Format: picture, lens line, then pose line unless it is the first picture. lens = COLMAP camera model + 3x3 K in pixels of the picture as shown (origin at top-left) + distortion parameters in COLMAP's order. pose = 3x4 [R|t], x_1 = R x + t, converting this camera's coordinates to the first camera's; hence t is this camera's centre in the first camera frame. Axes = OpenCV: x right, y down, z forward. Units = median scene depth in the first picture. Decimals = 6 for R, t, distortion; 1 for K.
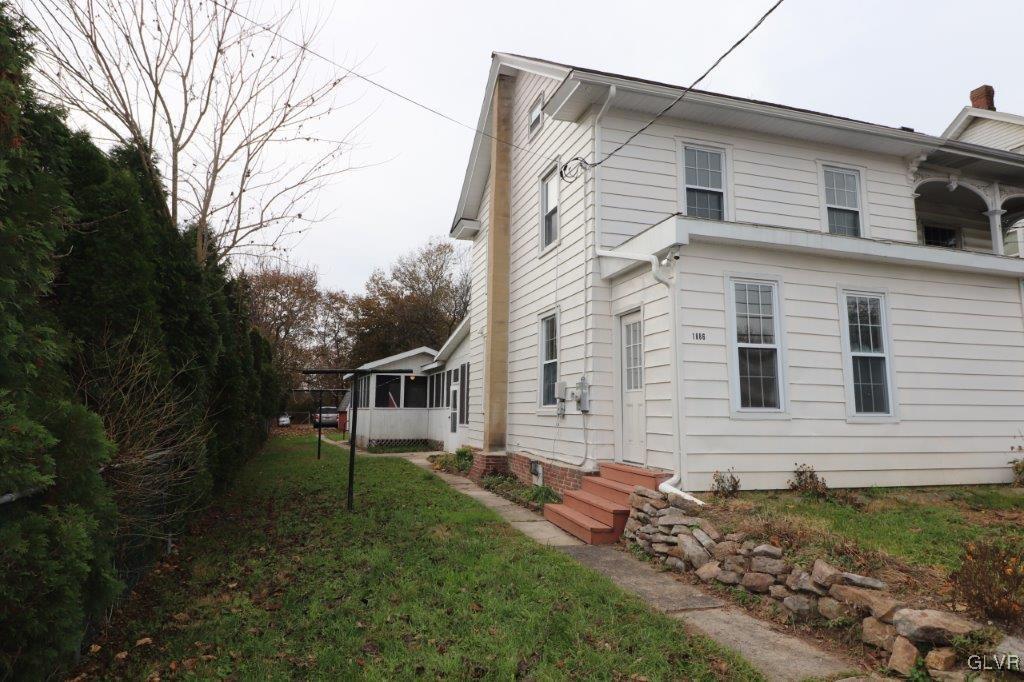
lens RADIAL K [[603.6, 0, 505.5], [0, 603.6, 340.0], [0, 0, 1]] dist [-0.002551, -0.000322]
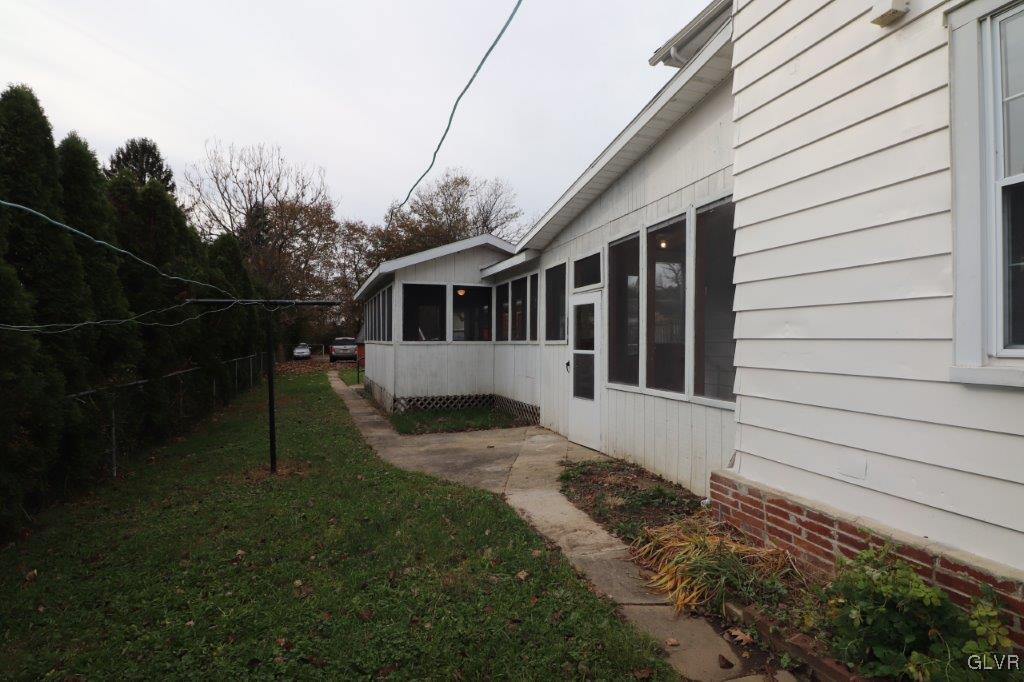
lens RADIAL K [[513.4, 0, 513.3], [0, 513.4, 333.7], [0, 0, 1]] dist [-0.003495, -0.000712]
pose [[0.999904, -0.004544, 0.013086, -0.250897], [0.003132, 0.994365, 0.105964, 0.114151], [-0.013493, -0.105913, 0.994284, 1.097406]]
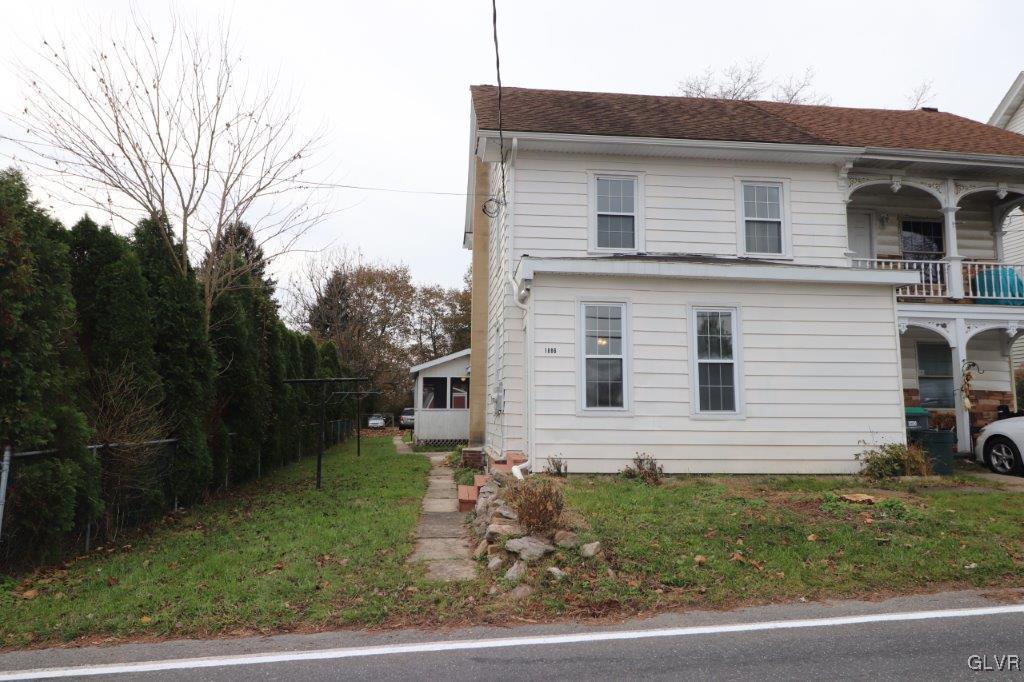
lens RADIAL K [[686.0, 0, 509.0], [0, 686.0, 340.9], [0, 0, 1]] dist [0.000513, 0.000264]
pose [[0.981578, -0.024386, -0.189500, 0.326550], [0.026992, 0.999573, 0.011185, -0.028805], [0.189146, -0.016094, 0.981817, -0.267573]]
